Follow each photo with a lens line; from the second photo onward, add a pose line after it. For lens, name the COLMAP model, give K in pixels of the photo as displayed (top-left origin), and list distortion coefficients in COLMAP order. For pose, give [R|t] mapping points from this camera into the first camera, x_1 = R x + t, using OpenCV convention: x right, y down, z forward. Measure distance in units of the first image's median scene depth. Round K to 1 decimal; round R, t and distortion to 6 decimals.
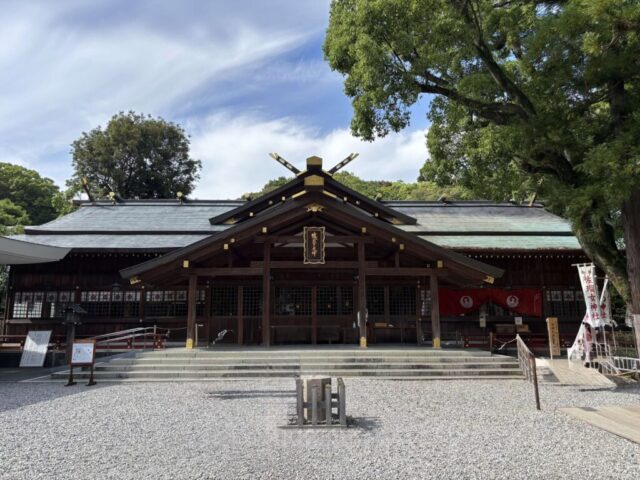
lens RADIAL K [[511.2, 0, 330.8], [0, 511.2, 237.0], [0, 0, 1]] dist [0.088405, -0.120141]
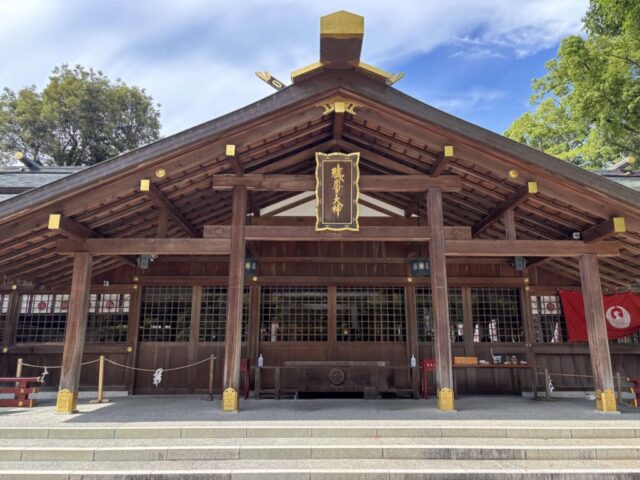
lens RADIAL K [[504.0, 0, 320.0], [0, 504.0, 240.0], [0, 0, 1]] dist [0.078599, -0.118385]
pose [[0.999692, -0.002355, -0.024724, -0.035948], [0.001053, 0.998617, -0.052559, 0.082258], [0.024813, 0.052517, 0.998312, 0.511026]]
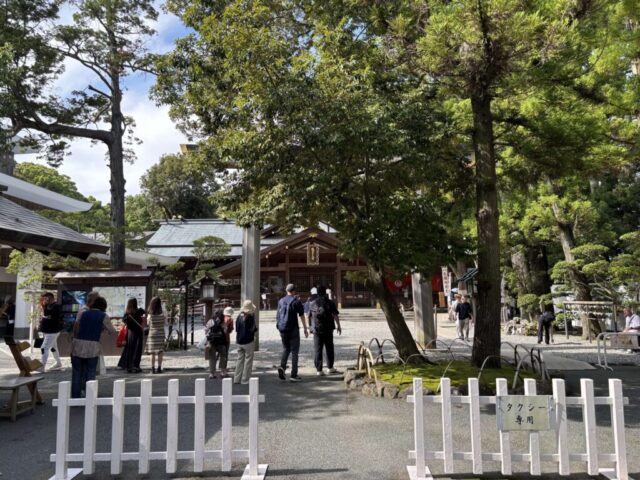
lens RADIAL K [[513.4, 0, 329.6], [0, 513.4, 240.7], [0, 0, 1]] dist [0.094337, -0.140540]
pose [[0.999329, -0.010049, 0.035229, -0.035427], [0.008168, 0.998554, 0.053133, -0.126683], [-0.035712, -0.052809, 0.997966, -0.816673]]
